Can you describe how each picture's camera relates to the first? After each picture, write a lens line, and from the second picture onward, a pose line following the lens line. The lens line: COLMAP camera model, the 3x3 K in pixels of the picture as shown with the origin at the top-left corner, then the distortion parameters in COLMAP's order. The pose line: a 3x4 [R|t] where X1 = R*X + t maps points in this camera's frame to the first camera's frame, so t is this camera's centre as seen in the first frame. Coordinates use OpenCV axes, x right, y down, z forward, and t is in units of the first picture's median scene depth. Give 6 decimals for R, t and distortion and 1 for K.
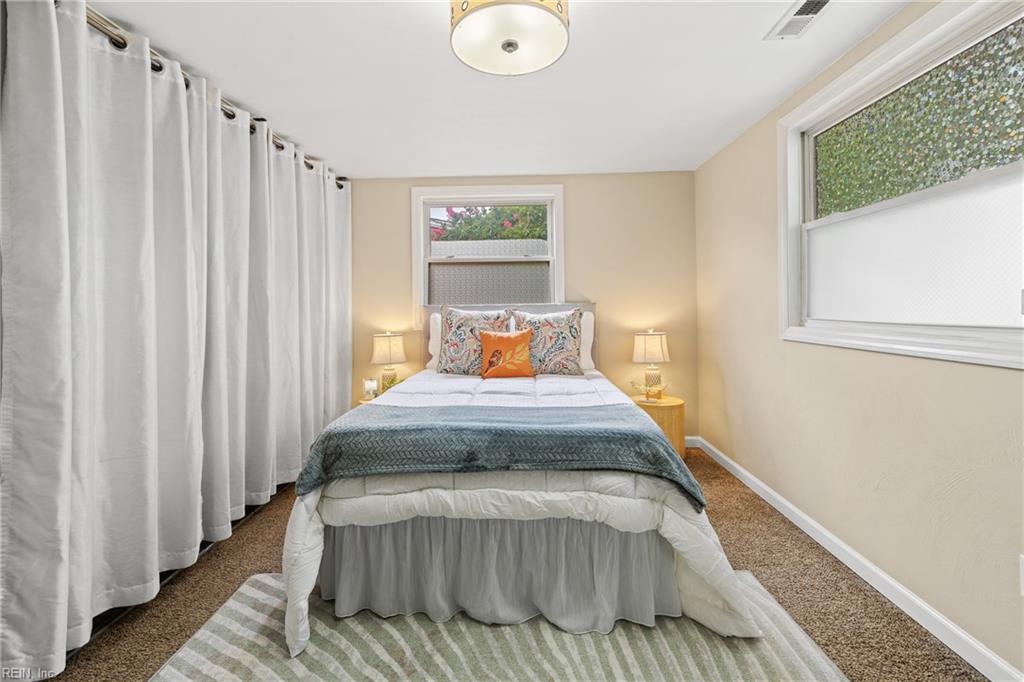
lens RADIAL K [[444.0, 0, 510.5], [0, 444.0, 304.9], [0, 0, 1]] dist [-0.000518, -0.000648]
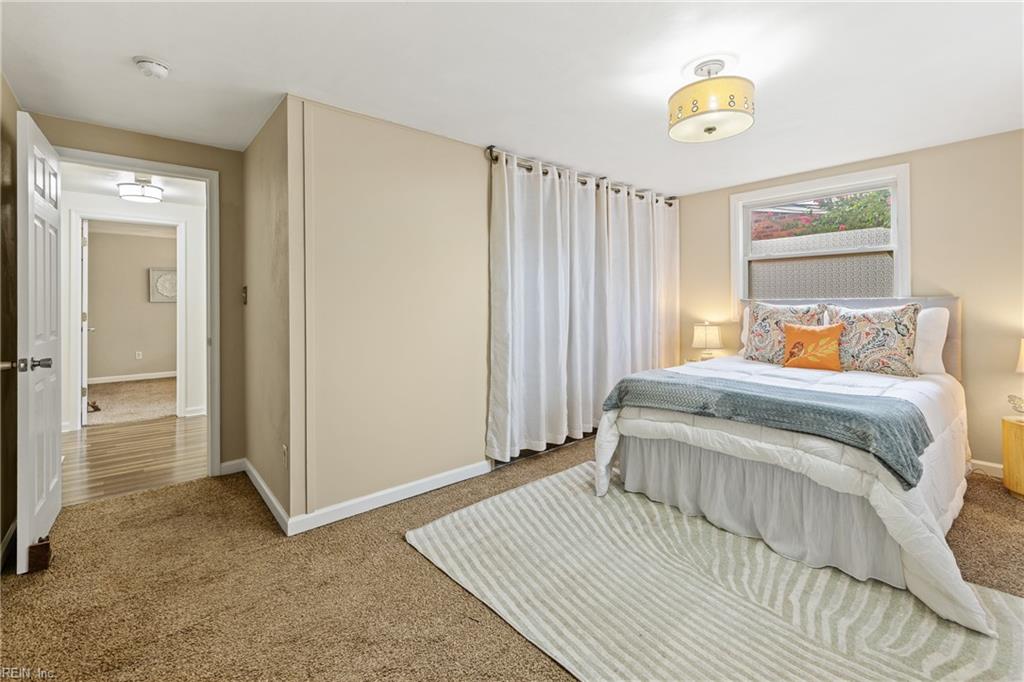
lens RADIAL K [[444.0, 0, 510.5], [0, 444.0, 304.9], [0, 0, 1]] dist [-0.000518, -0.000648]
pose [[0.683354, 0.009899, -0.730020, 0.506425], [0.001780, 0.999883, 0.015224, -0.008196], [0.730085, -0.011703, 0.683256, -0.421294]]
